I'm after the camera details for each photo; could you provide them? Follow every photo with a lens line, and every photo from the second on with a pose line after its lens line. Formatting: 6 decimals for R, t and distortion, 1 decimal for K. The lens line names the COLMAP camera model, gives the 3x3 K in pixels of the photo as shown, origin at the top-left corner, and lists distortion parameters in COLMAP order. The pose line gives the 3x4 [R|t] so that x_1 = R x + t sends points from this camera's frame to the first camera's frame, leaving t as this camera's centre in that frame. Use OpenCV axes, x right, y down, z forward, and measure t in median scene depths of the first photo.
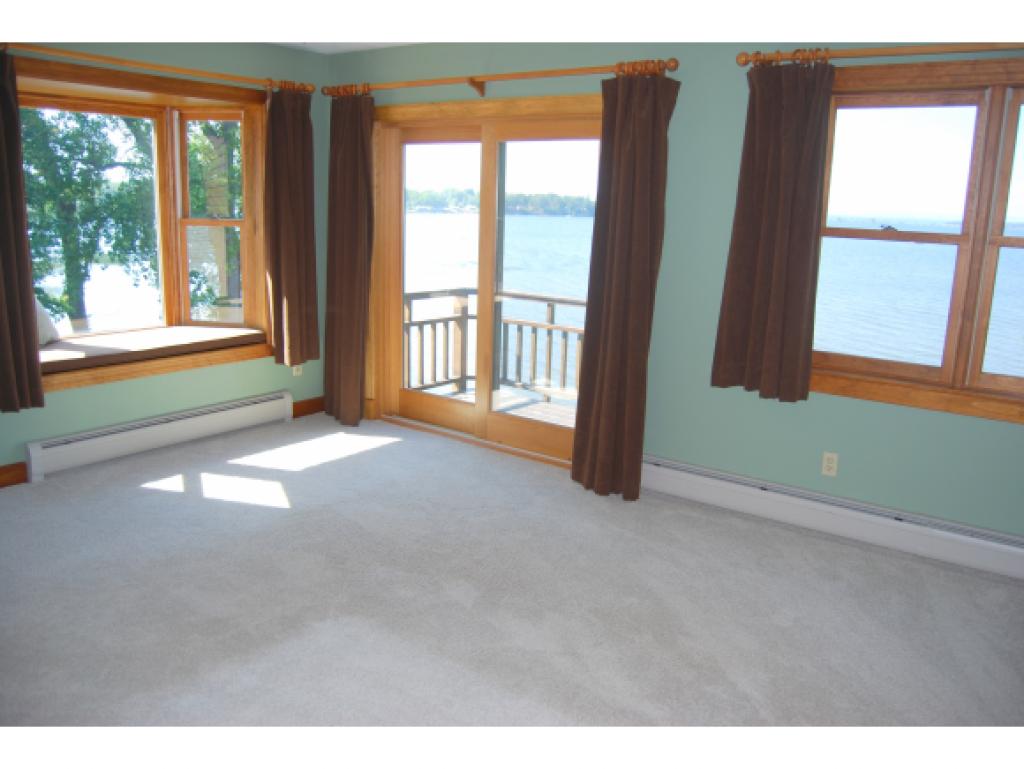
lens RADIAL K [[841.0, 0, 512.0], [0, 841.0, 384.5], [0, 0, 1]] dist [0.001687, -0.002007]
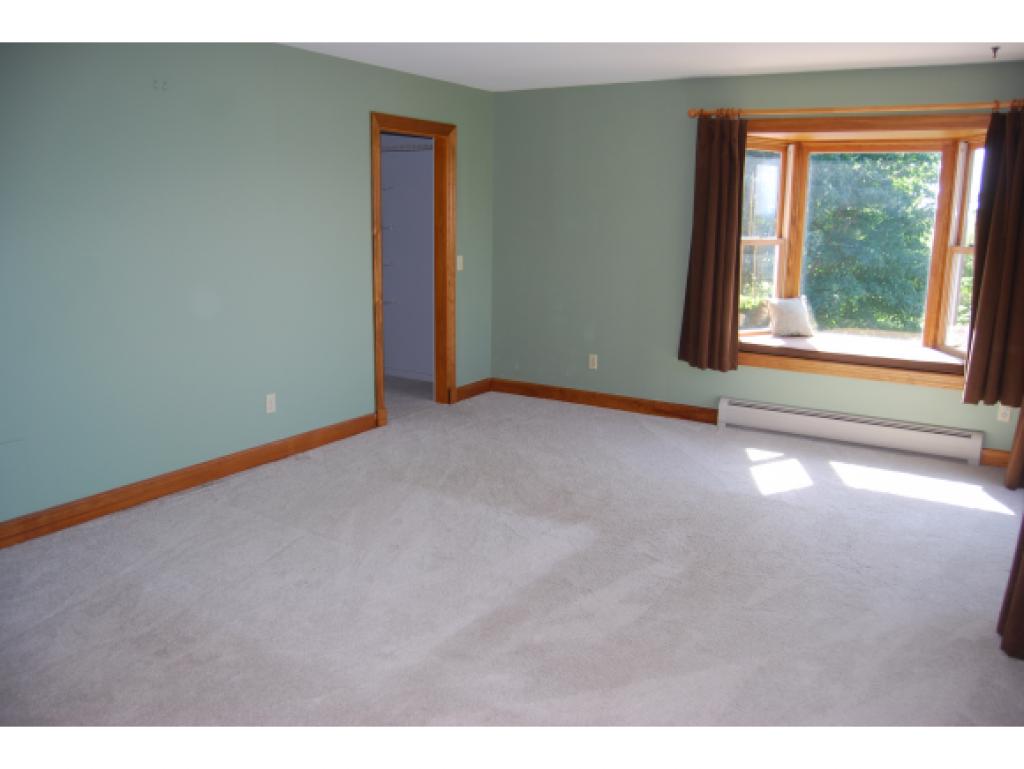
lens RADIAL K [[841.0, 0, 512.0], [0, 841.0, 384.5], [0, 0, 1]] dist [0.001687, -0.002007]
pose [[0.077267, 0.179493, -0.980720, 0.721316], [-0.233530, 0.959555, 0.157220, -0.083860], [0.969275, 0.216880, 0.116059, 0.473237]]
